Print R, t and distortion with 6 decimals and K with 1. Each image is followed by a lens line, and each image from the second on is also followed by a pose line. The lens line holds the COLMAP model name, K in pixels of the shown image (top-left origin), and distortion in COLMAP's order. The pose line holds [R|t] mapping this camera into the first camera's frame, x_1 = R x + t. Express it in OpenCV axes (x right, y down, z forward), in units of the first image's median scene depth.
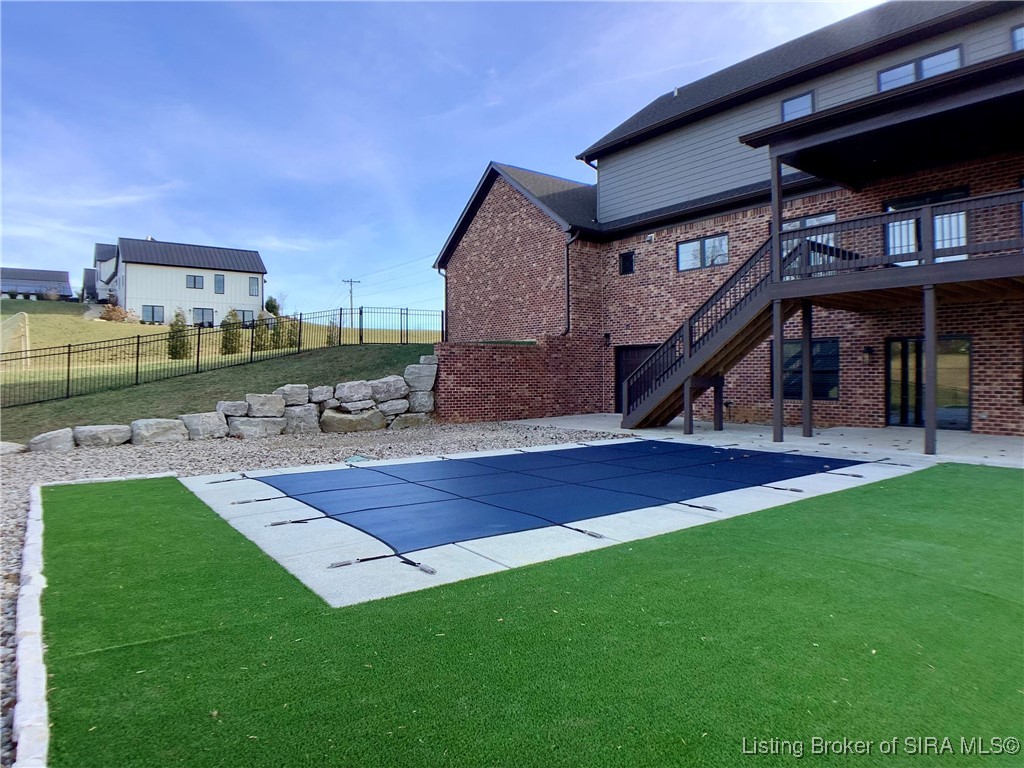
lens RADIAL K [[639.0, 0, 545.1], [0, 639.0, 374.1], [0, 0, 1]] dist [-0.071704, -0.001990]
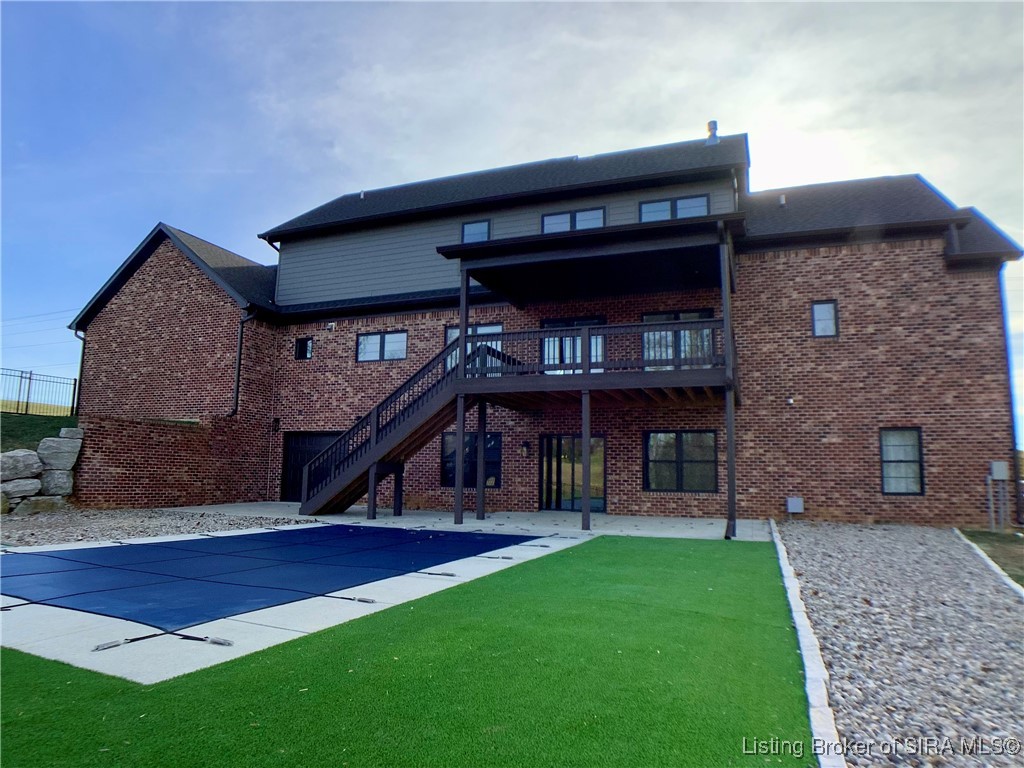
lens RADIAL K [[639.0, 0, 521.8], [0, 639.0, 380.3], [0, 0, 1]] dist [-0.071704, -0.001990]
pose [[0.853143, 0.093024, 0.513316, -0.101610], [-0.017430, 0.988507, -0.150170, 0.020999], [-0.521385, 0.119169, 0.844959, -0.006700]]
